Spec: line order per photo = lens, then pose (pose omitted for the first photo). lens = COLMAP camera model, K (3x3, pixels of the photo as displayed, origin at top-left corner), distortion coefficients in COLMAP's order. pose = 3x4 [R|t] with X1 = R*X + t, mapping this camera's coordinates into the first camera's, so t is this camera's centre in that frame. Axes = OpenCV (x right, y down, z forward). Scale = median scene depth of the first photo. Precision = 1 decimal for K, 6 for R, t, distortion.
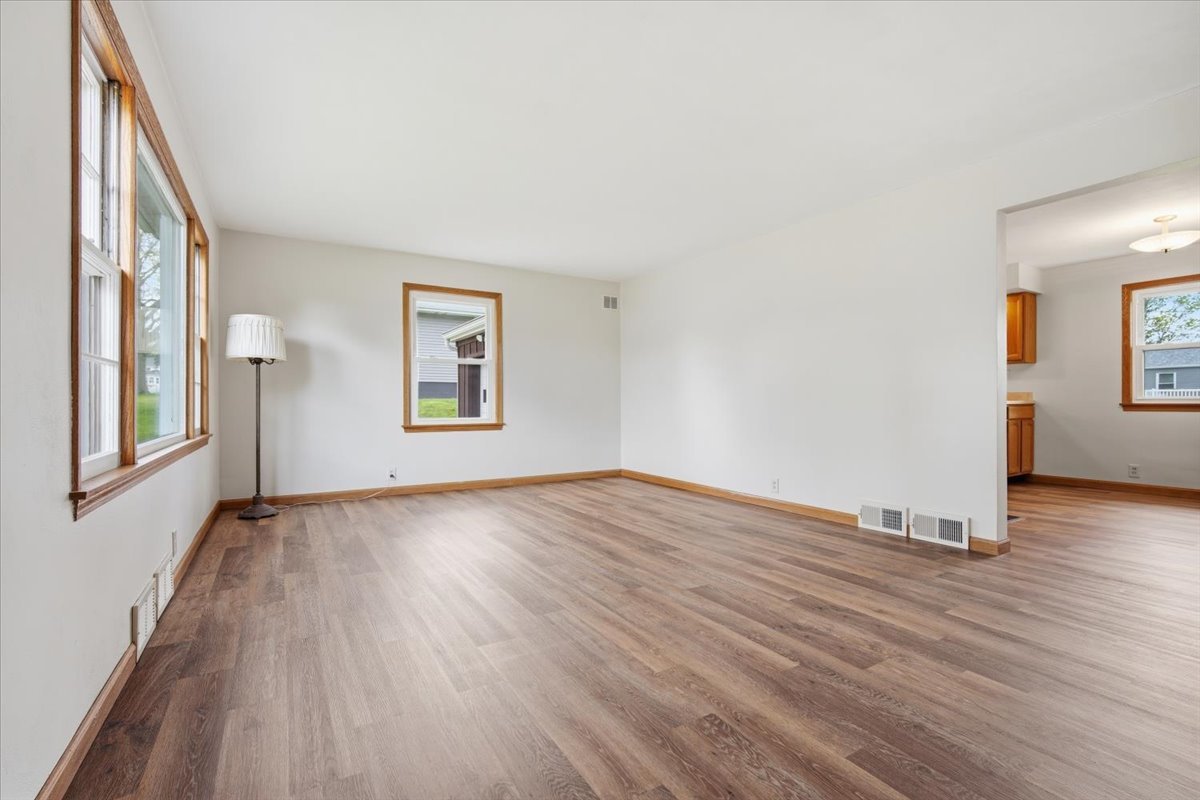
lens RADIAL K [[530.0, 0, 598.9], [0, 530.0, 403.0], [0, 0, 1]] dist [-0.012512, 0.003784]
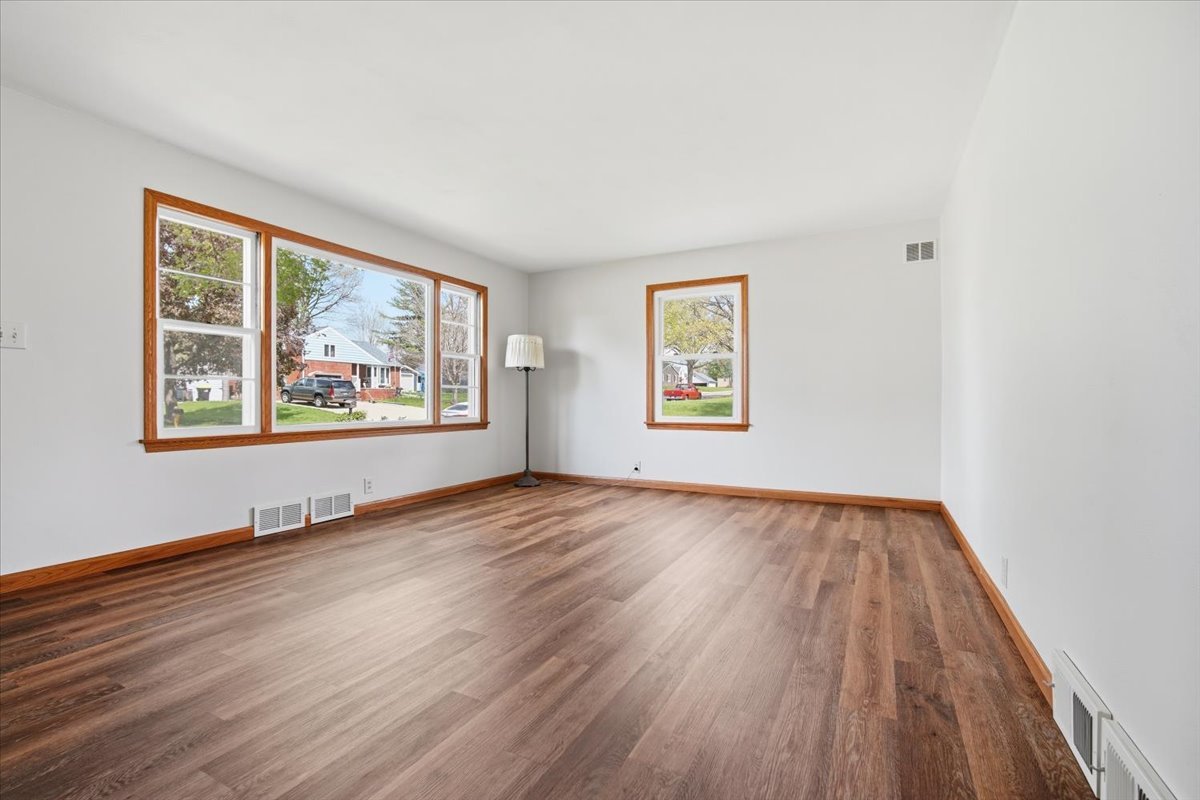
lens RADIAL K [[530.0, 0, 598.9], [0, 530.0, 403.0], [0, 0, 1]] dist [-0.012512, 0.003784]
pose [[0.511929, 0.003270, -0.859022, 0.494275], [0.000426, 0.999992, 0.004060, 0.000342], [0.859028, -0.002444, 0.511923, 0.389061]]
